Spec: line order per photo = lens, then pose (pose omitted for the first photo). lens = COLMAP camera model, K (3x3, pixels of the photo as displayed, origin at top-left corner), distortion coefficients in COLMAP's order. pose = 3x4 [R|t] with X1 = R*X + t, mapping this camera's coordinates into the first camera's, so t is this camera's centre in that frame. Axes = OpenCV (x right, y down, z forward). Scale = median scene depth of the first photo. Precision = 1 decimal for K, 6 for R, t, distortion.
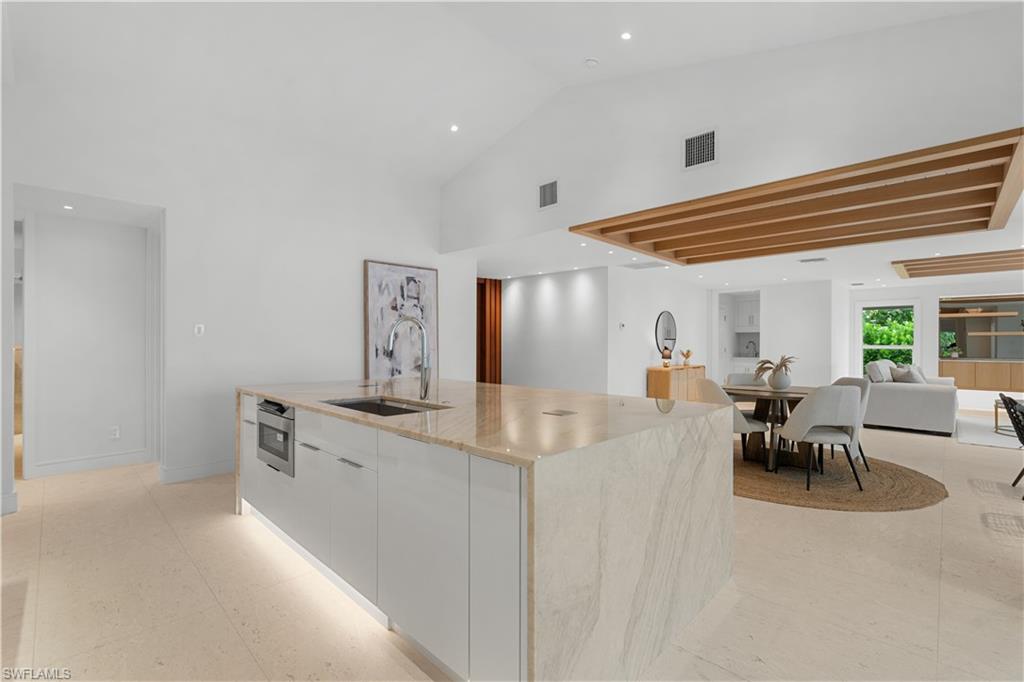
lens RADIAL K [[451.6, 0, 513.2], [0, 451.6, 343.6], [0, 0, 1]] dist [-0.004853, 0.000341]
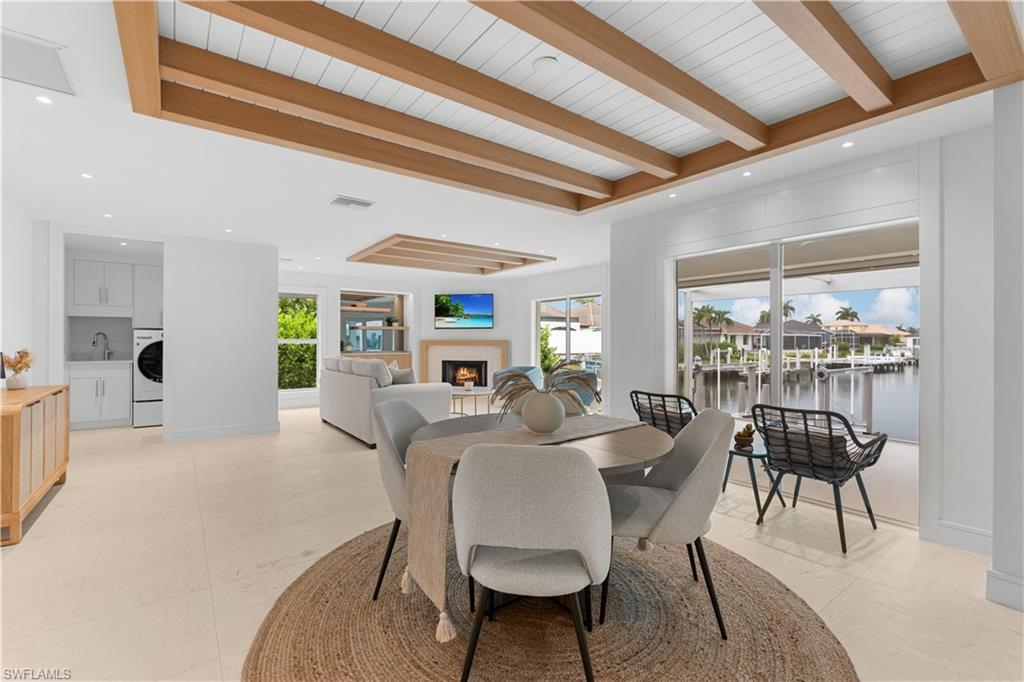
lens RADIAL K [[451.6, 0, 511.1], [0, 451.6, 338.7], [0, 0, 1]] dist [-0.004853, 0.000341]
pose [[0.158882, -0.000428, 0.987297, 0.094267], [-0.003103, 0.999995, 0.000932, 0.002587], [-0.987293, -0.003212, 0.158880, 0.794454]]
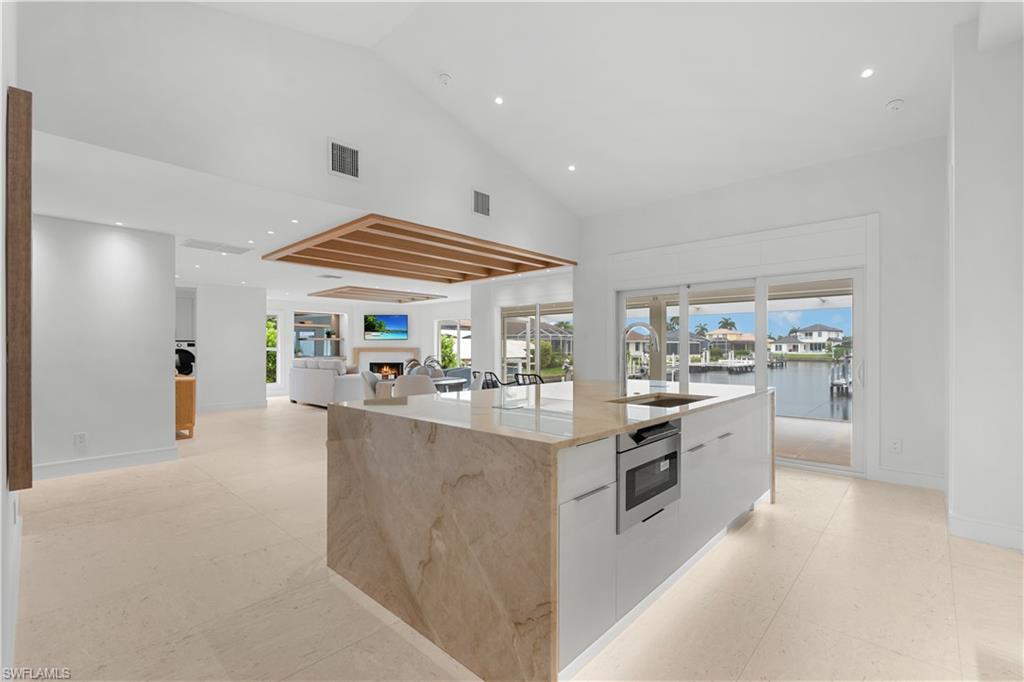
lens RADIAL K [[451.6, 0, 514.7], [0, 451.6, 348.9], [0, 0, 1]] dist [-0.004853, 0.000341]
pose [[-0.029878, -0.006803, 0.999530, -0.641430], [0.000017, 0.999977, 0.006806, -0.001360], [-0.999554, 0.000221, -0.029877, 0.635785]]
